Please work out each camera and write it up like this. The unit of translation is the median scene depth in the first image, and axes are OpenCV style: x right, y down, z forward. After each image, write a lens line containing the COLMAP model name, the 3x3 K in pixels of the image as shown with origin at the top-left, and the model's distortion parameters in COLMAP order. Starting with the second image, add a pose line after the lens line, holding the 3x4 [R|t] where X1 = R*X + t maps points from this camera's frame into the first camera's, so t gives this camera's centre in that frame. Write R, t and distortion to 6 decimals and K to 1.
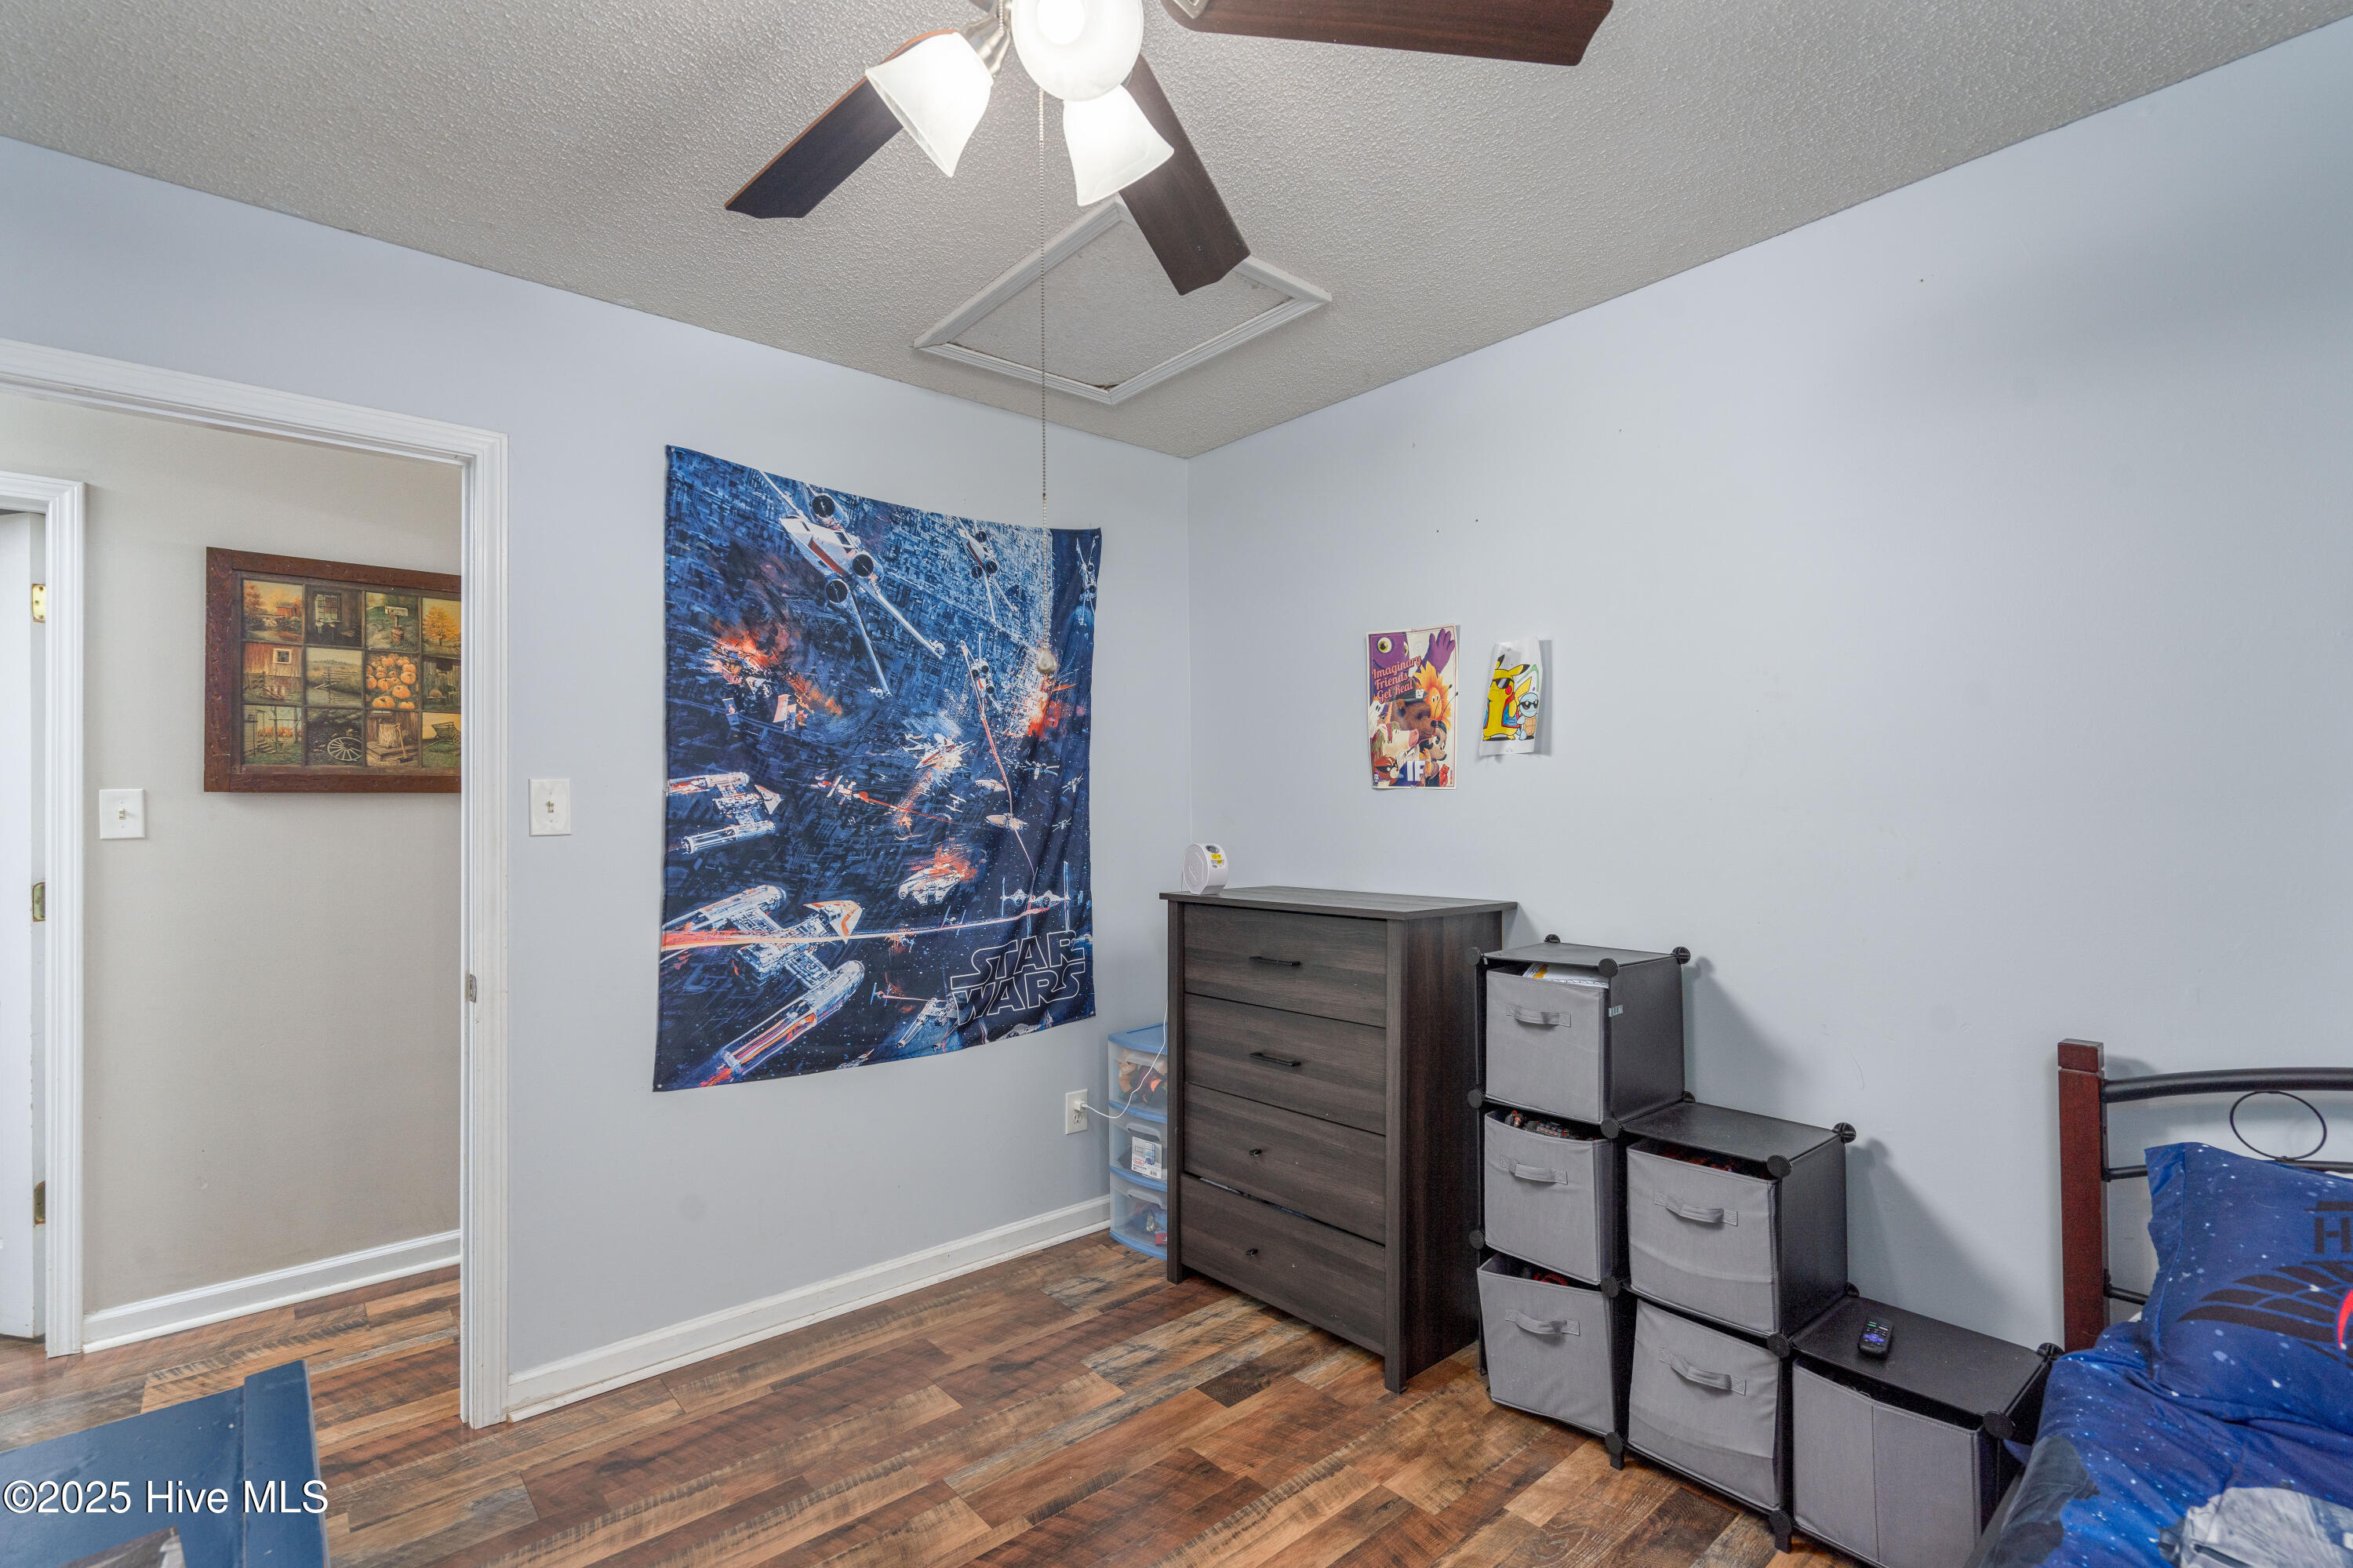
lens RADIAL K [[1068.9, 0, 1186.6], [0, 1068.9, 784.9], [0, 0, 1]] dist [0.003625, -0.001213]
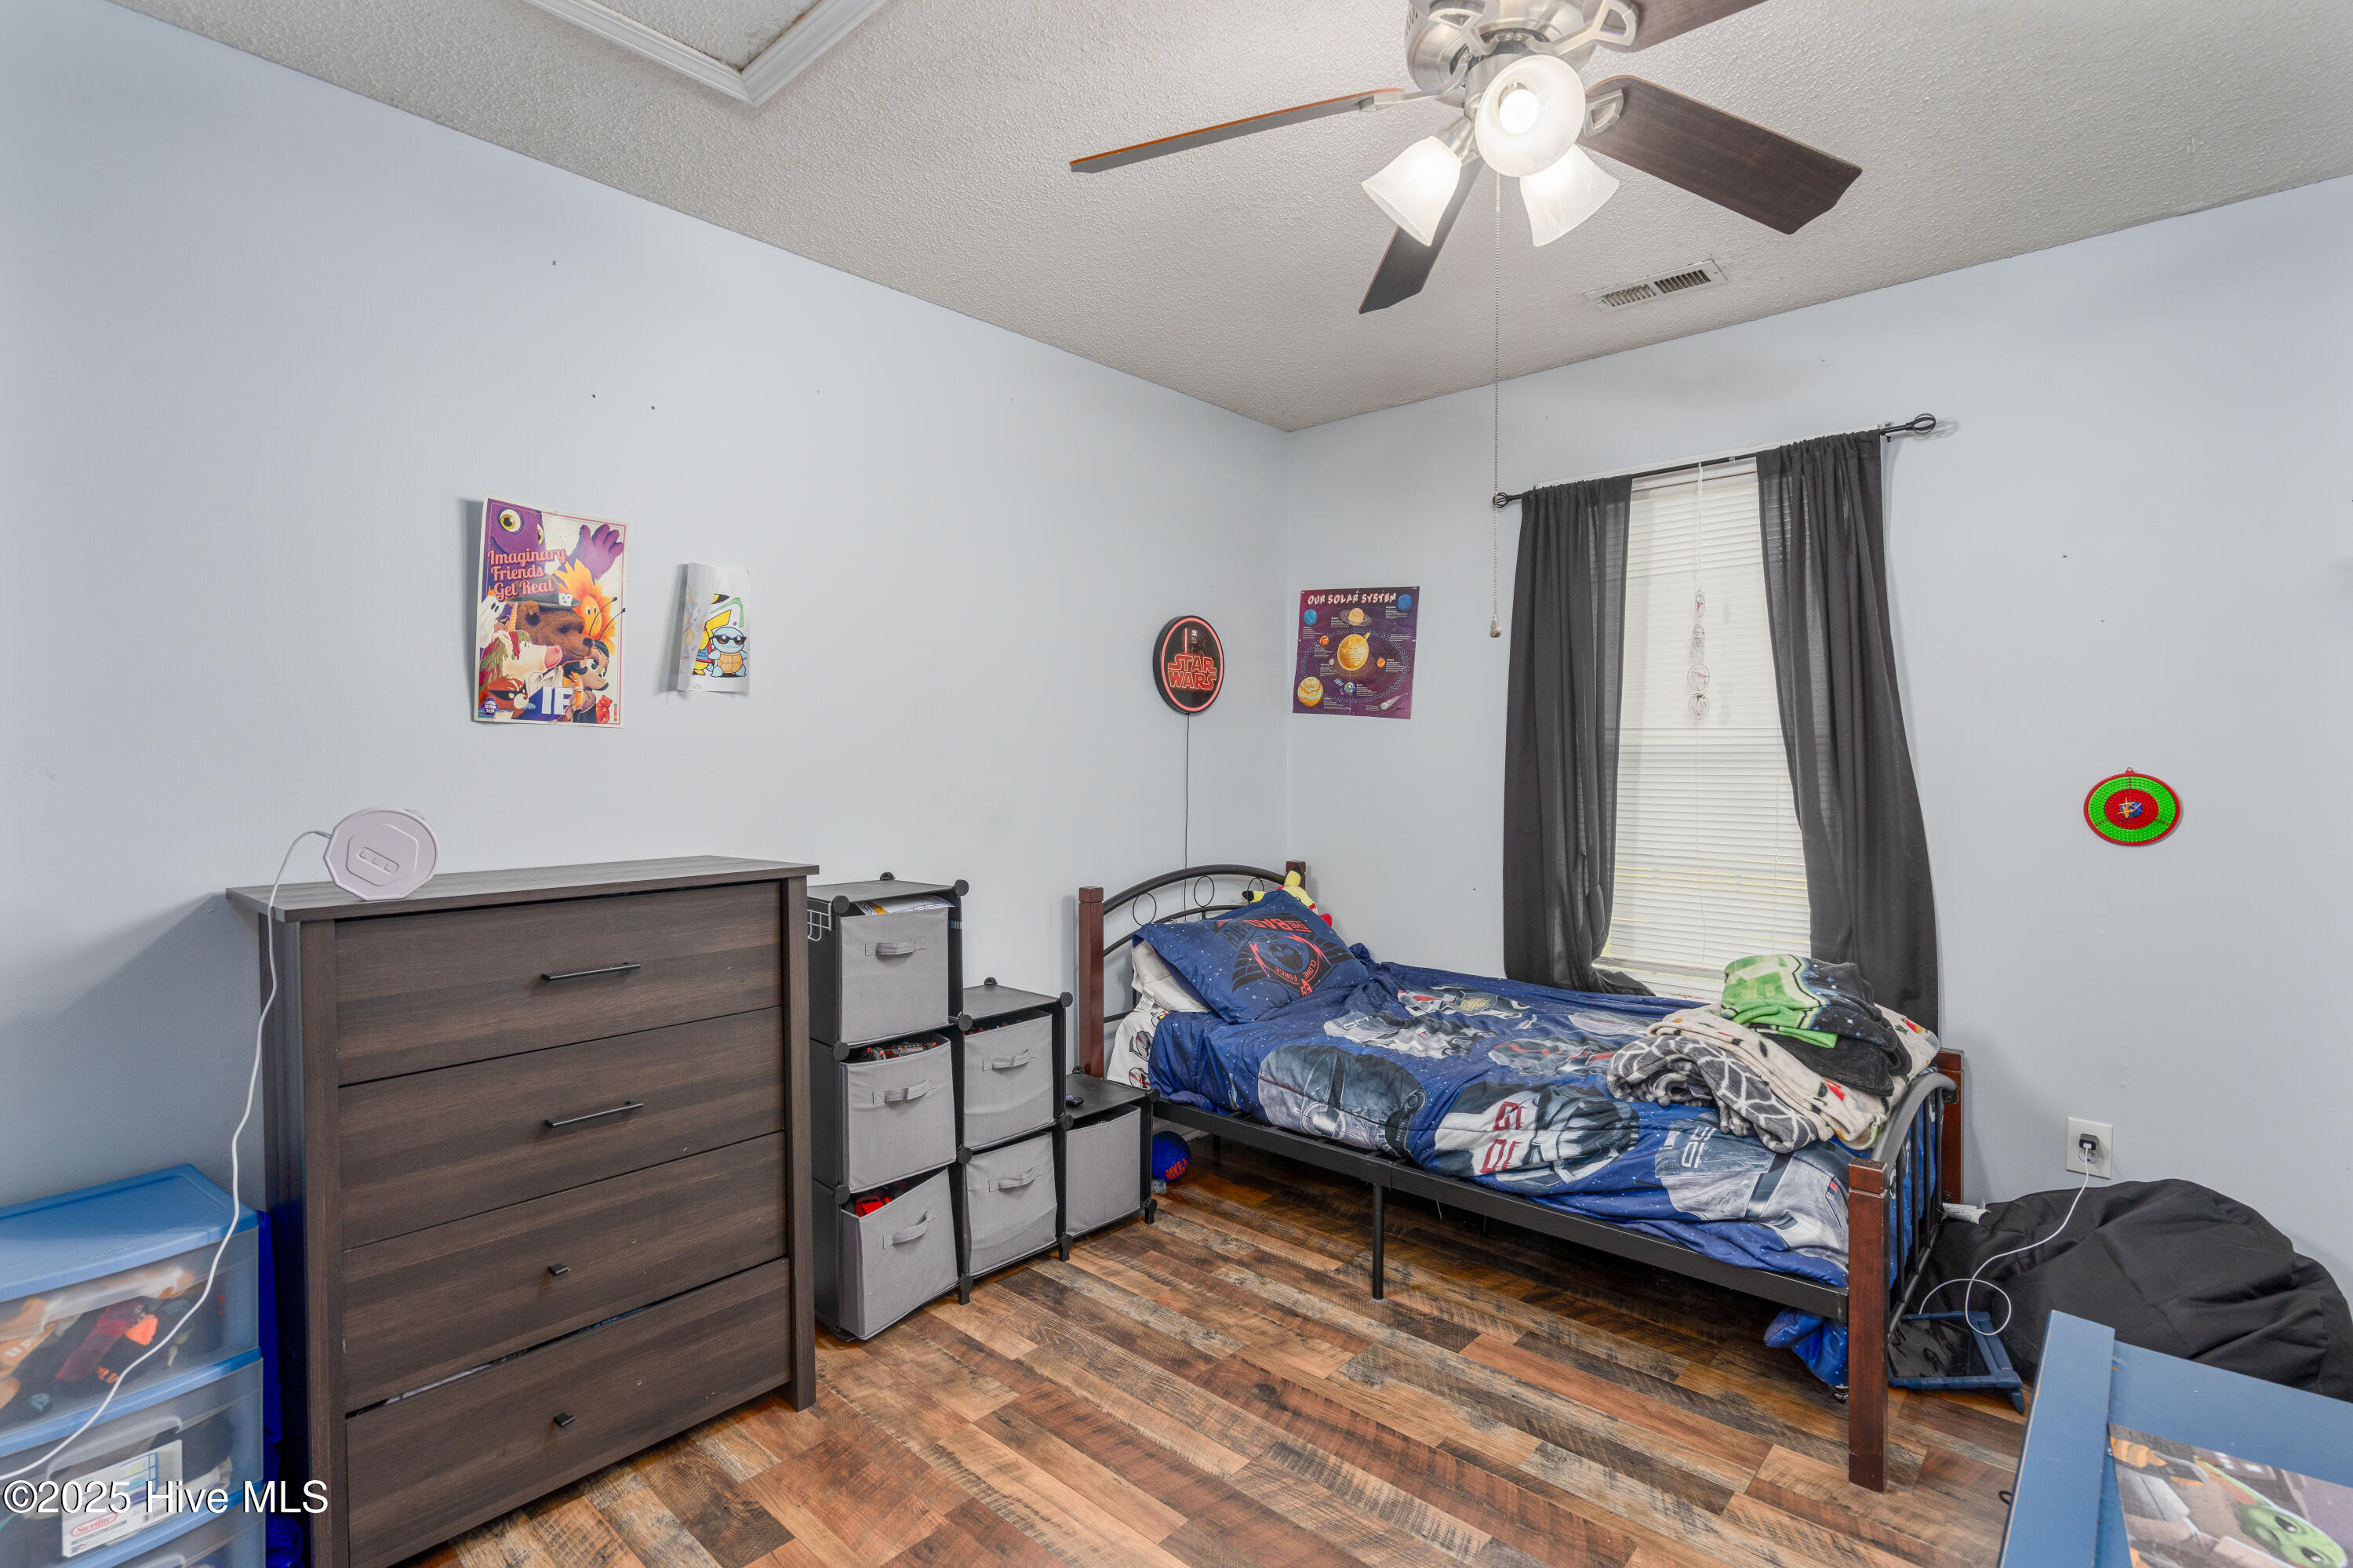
lens RADIAL K [[1068.9, 0, 1187.8], [0, 1068.9, 767.7], [0, 0, 1]] dist [0.003625, -0.001213]
pose [[-0.100638, -0.002947, 0.994919, -0.602466], [-0.019660, 0.999806, 0.000972, 0.025261], [-0.994729, -0.019463, -0.100677, 0.658335]]
